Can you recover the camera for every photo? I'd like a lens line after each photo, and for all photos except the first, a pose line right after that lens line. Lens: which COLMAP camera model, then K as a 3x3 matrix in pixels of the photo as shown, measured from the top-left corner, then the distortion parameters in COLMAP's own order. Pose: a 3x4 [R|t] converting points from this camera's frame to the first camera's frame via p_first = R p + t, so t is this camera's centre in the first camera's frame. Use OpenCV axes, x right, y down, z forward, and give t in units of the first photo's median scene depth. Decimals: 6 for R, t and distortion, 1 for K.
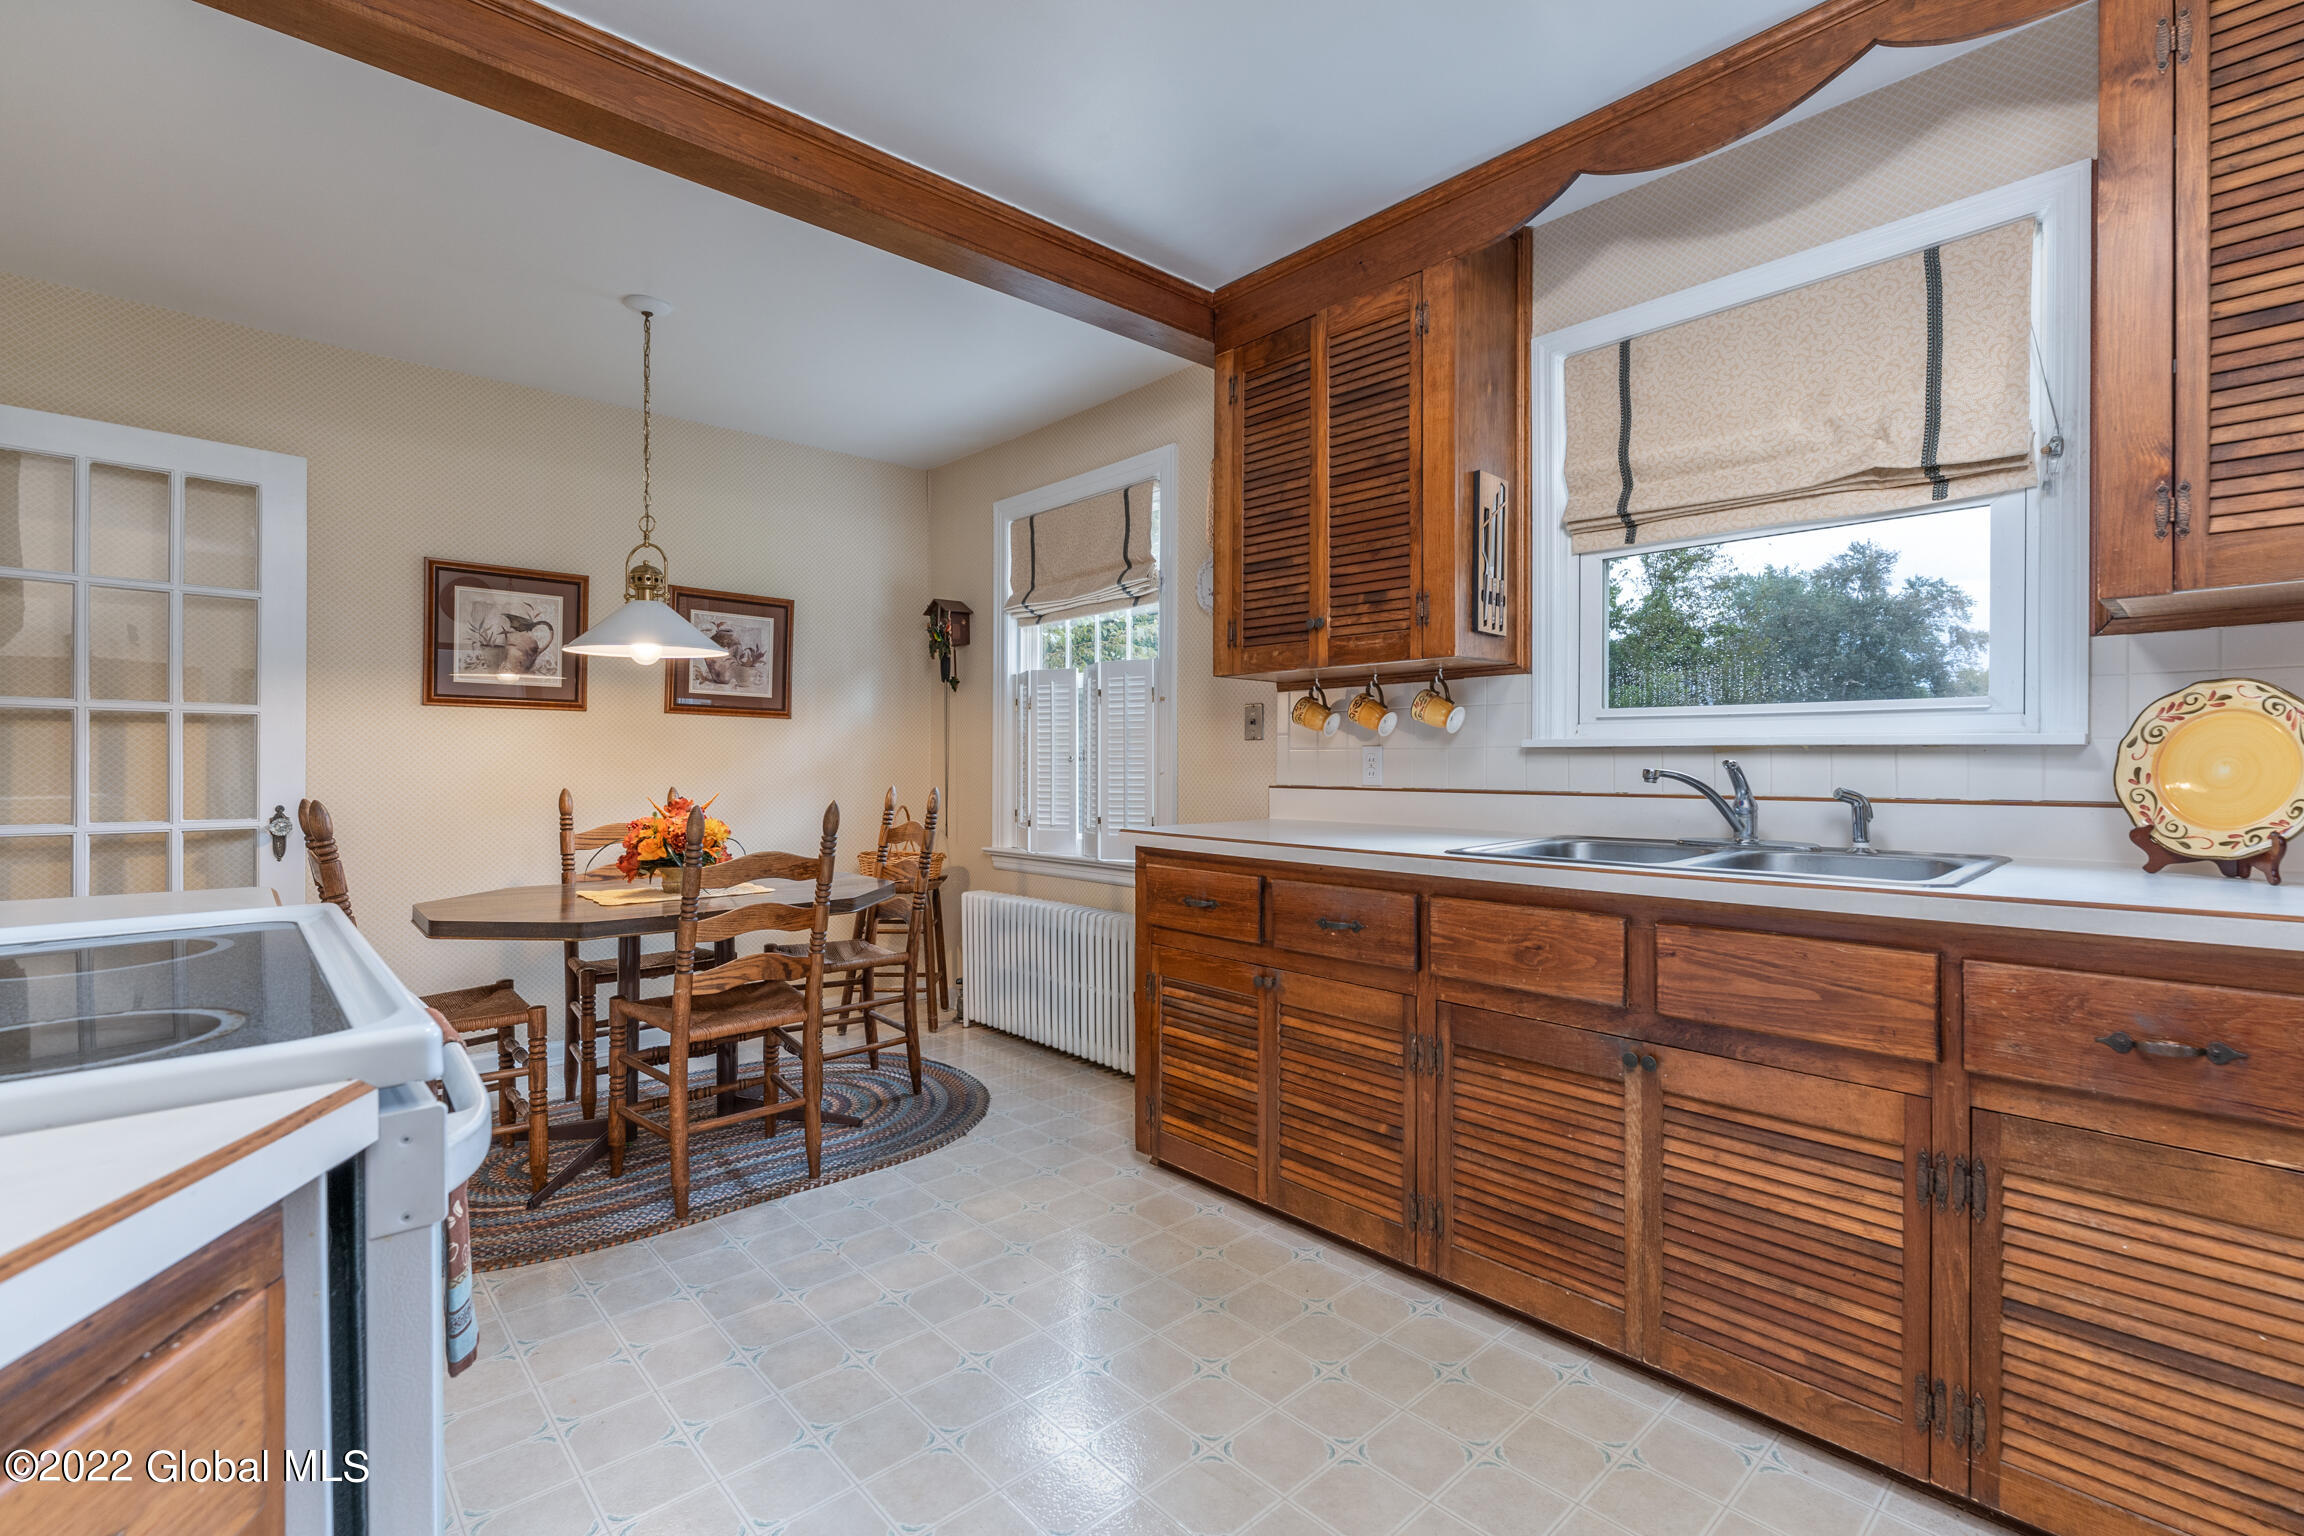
lens RADIAL K [[1031.4, 0, 1155.6], [0, 1031.4, 765.6], [0, 0, 1]] dist [-0.001105, -0.000240]
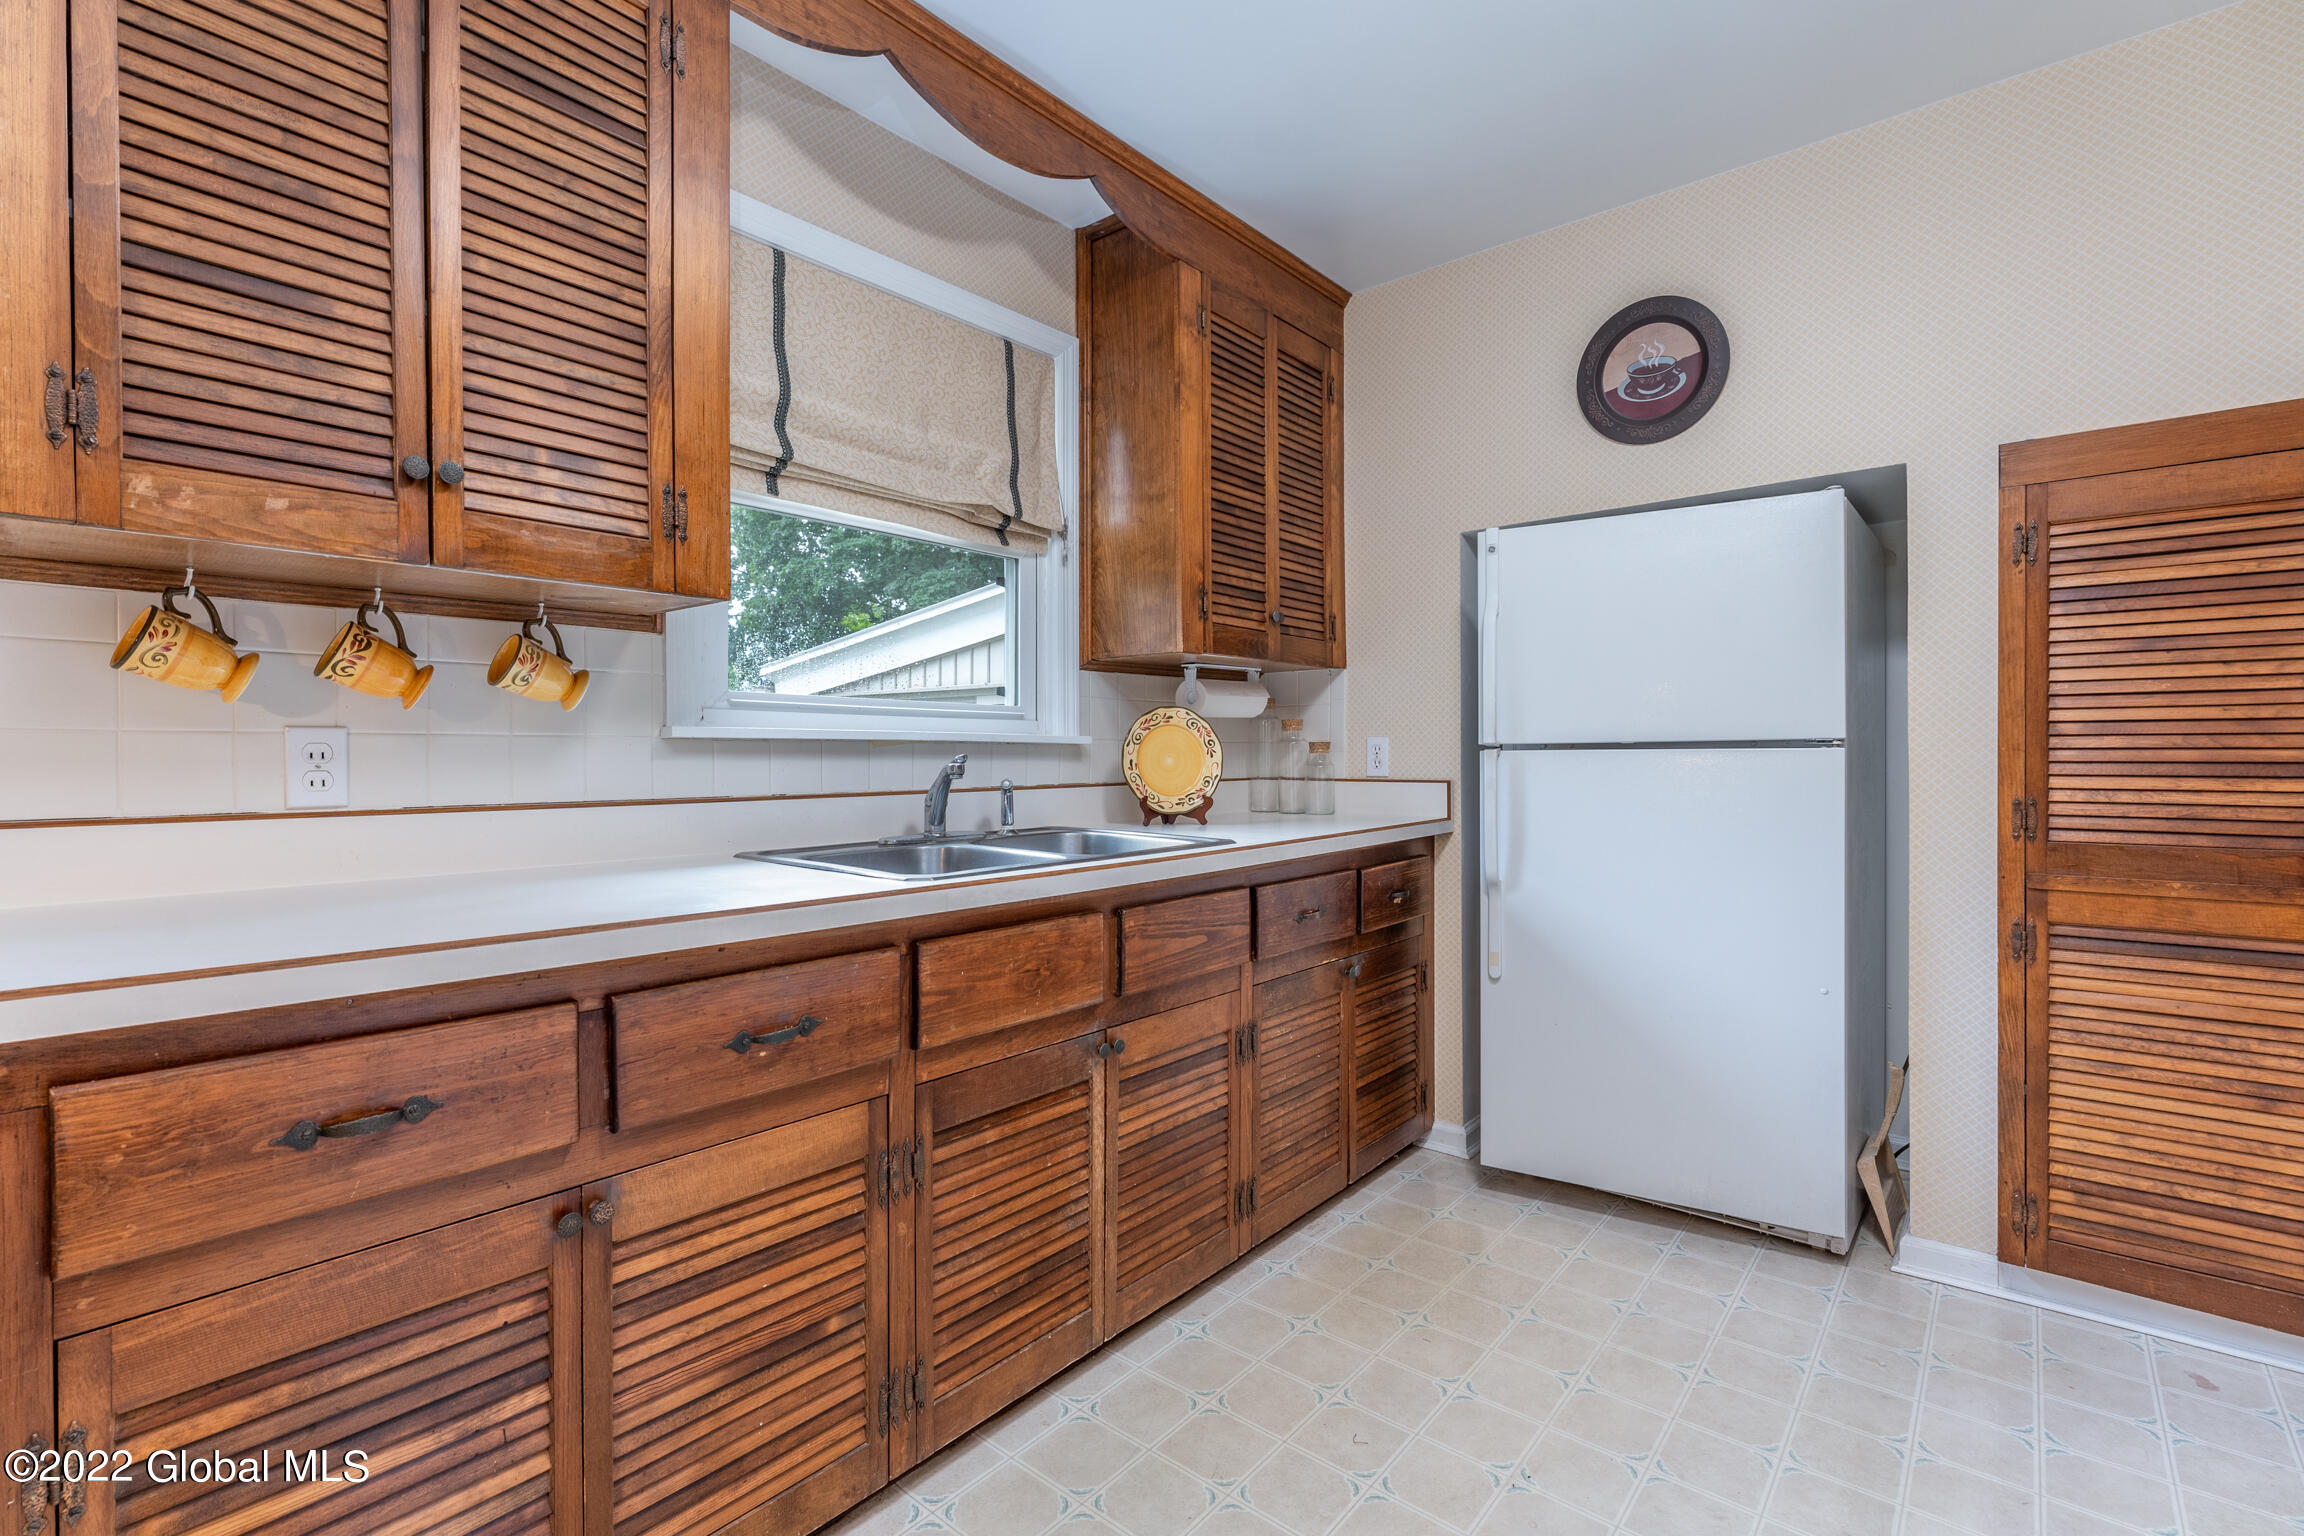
lens RADIAL K [[1031.4, 0, 1155.3], [0, 1031.4, 759.9], [0, 0, 1]] dist [-0.001105, -0.000240]
pose [[-0.135665, -0.004859, 0.990743, -0.533168], [0.005861, 0.999967, 0.005707, -0.005419], [-0.990737, 0.006581, -0.135632, 1.060399]]
